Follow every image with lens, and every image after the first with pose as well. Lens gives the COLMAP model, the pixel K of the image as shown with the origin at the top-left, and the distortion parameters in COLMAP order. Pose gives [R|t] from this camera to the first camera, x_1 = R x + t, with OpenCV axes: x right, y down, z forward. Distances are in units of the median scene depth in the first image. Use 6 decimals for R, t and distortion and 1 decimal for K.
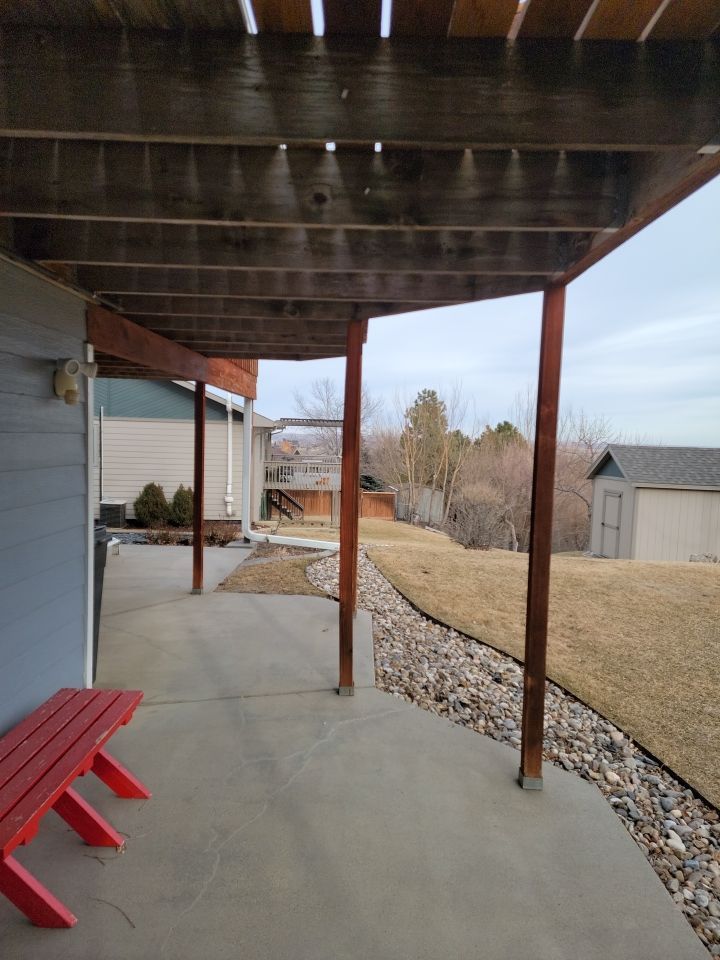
lens RADIAL K [[653.9, 0, 360.6], [0, 653.9, 468.0], [0, 0, 1]] dist [0.089999, -0.075452]
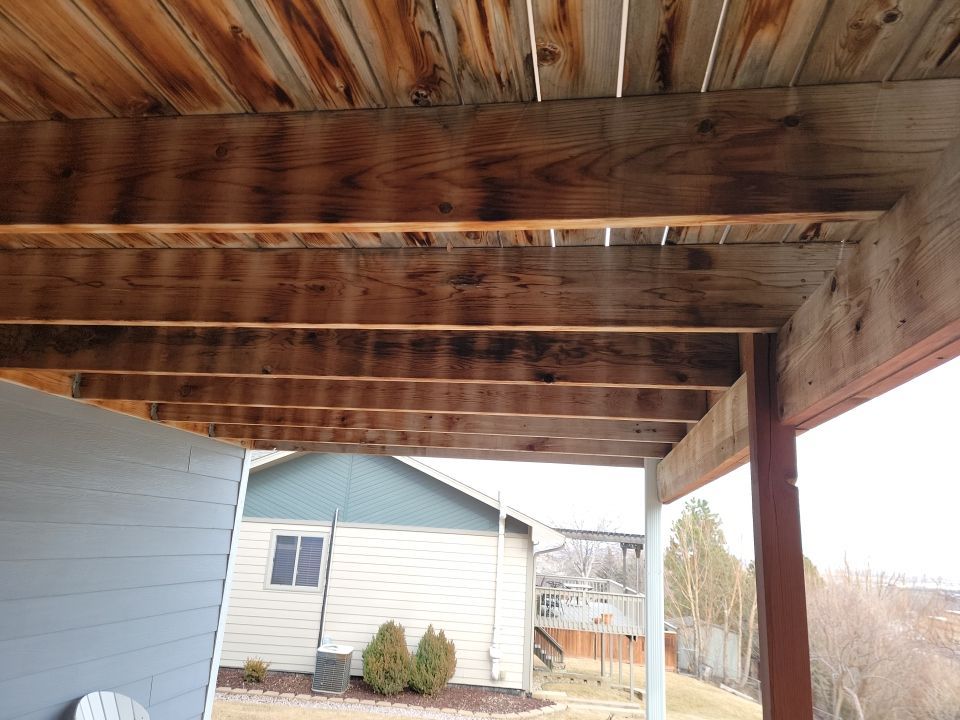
lens RADIAL K [[654.4, 0, 472.3], [0, 654.4, 361.3], [0, 0, 1]] dist [0.092974, -0.062889]
pose [[0.985797, -0.008425, -0.167728, -0.107546], [-0.044587, 0.949770, -0.309758, -0.024673], [0.161912, 0.312837, 0.935905, 0.261316]]
